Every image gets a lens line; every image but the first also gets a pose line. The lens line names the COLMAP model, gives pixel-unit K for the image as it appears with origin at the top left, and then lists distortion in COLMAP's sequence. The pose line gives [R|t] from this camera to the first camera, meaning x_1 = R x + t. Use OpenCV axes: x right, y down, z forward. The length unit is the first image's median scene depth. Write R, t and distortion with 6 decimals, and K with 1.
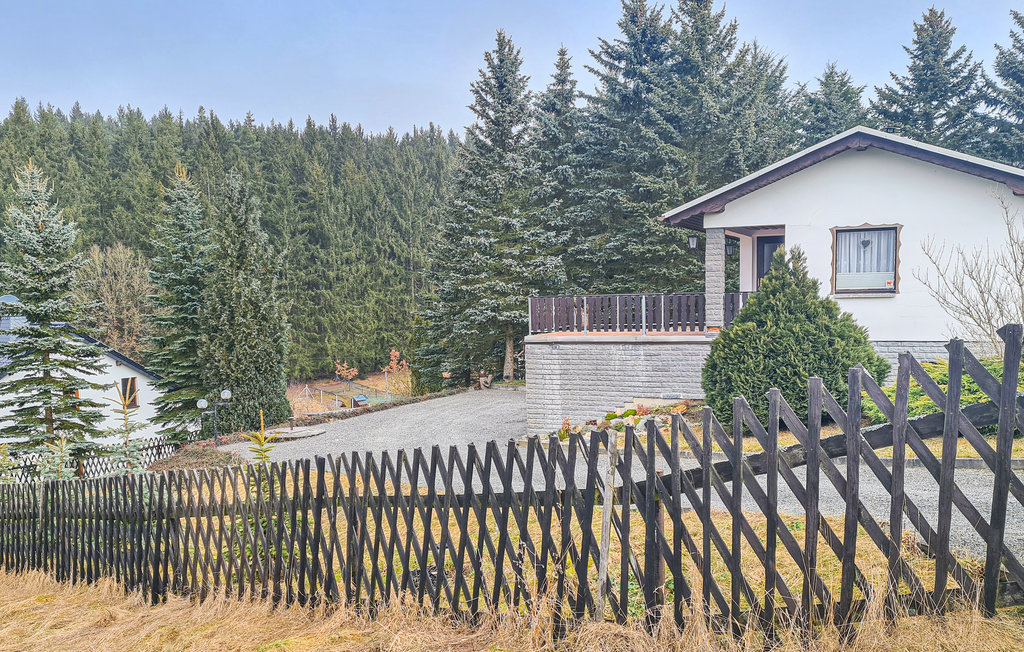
lens RADIAL K [[847.0, 0, 532.9], [0, 847.0, 386.9], [0, 0, 1]] dist [0.045778, -0.025877]
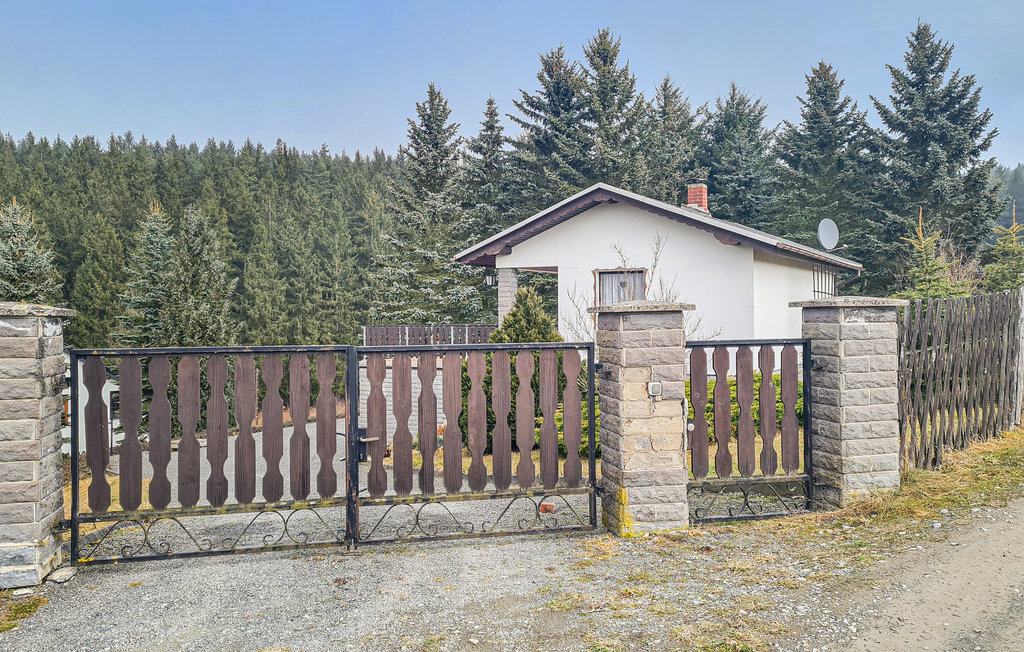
lens RADIAL K [[847.0, 0, 518.8], [0, 847.0, 326.5], [0, 0, 1]] dist [0.045778, -0.025877]
pose [[0.995203, 0.017822, -0.096196, 0.188062], [-0.027052, 0.995061, -0.095511, -0.002201], [0.094018, 0.097655, 0.990769, -0.052562]]
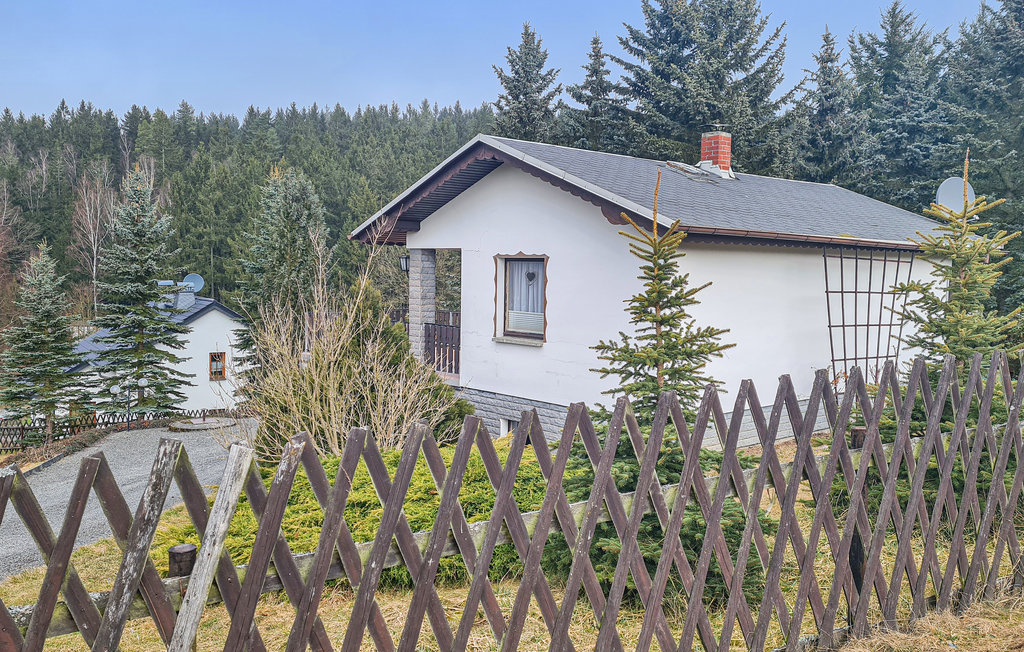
lens RADIAL K [[847.0, 0, 511.6], [0, 847.0, 321.9], [0, 0, 1]] dist [0.045778, -0.025877]
pose [[0.911904, 0.064544, -0.405296, 0.360972], [-0.085810, 0.995714, -0.034502, -0.049884], [0.401332, 0.066241, 0.913534, 0.140335]]
